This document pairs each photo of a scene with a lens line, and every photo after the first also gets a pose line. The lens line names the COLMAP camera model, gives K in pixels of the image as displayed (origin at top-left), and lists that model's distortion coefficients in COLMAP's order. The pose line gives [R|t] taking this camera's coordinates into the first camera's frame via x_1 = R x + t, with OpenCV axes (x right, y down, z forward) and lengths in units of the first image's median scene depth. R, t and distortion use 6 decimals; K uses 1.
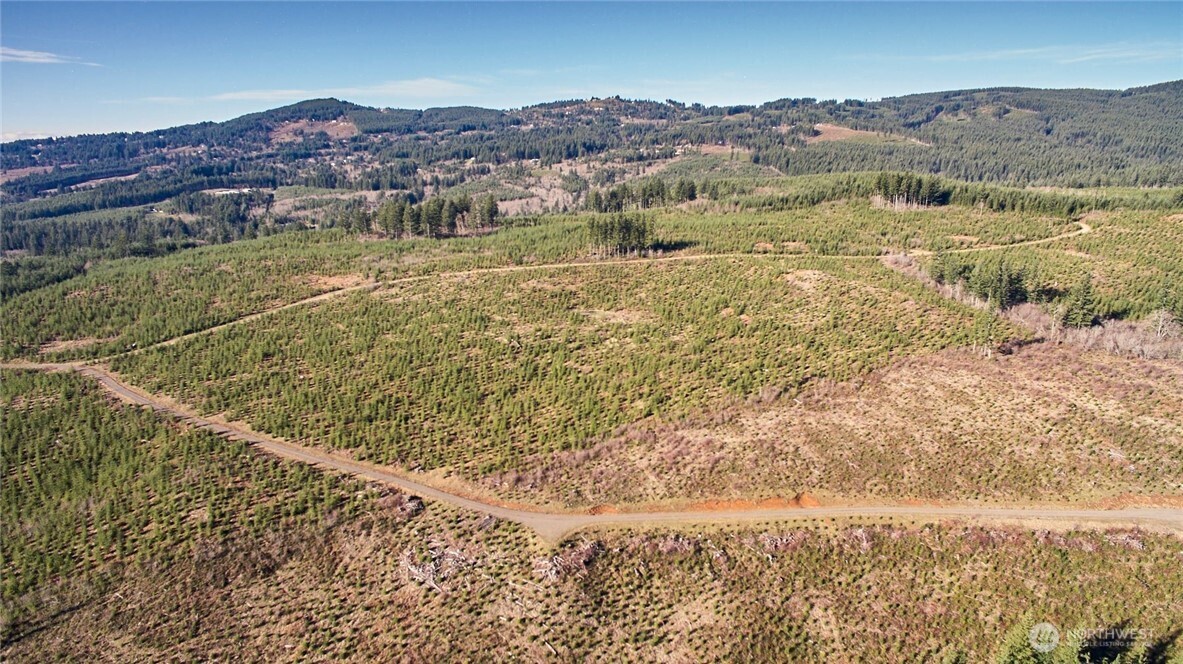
lens RADIAL K [[692.4, 0, 592.7], [0, 692.4, 343.0], [0, 0, 1]] dist [-0.121293, 0.089057]
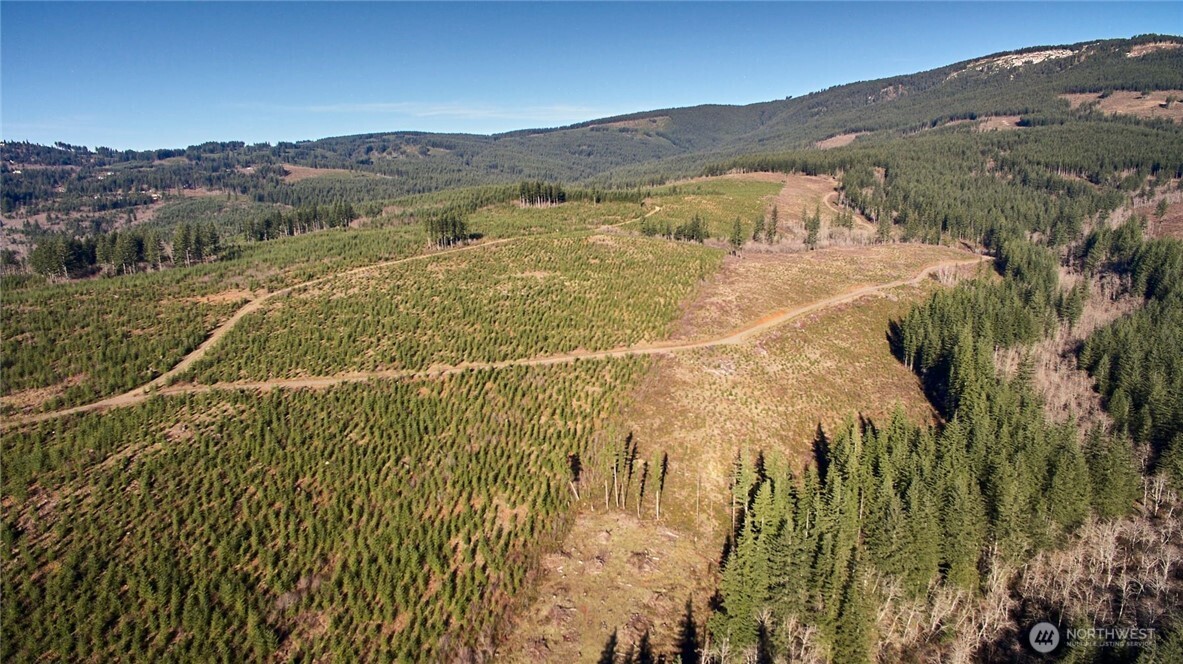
lens RADIAL K [[692.4, 0, 594.0], [0, 692.4, 336.0], [0, 0, 1]] dist [-0.121293, 0.089057]
pose [[0.657244, -0.182151, 0.731335, -0.117357], [0.235409, 0.971421, 0.030389, 0.008056], [-0.715970, 0.152190, 0.681341, 0.002263]]
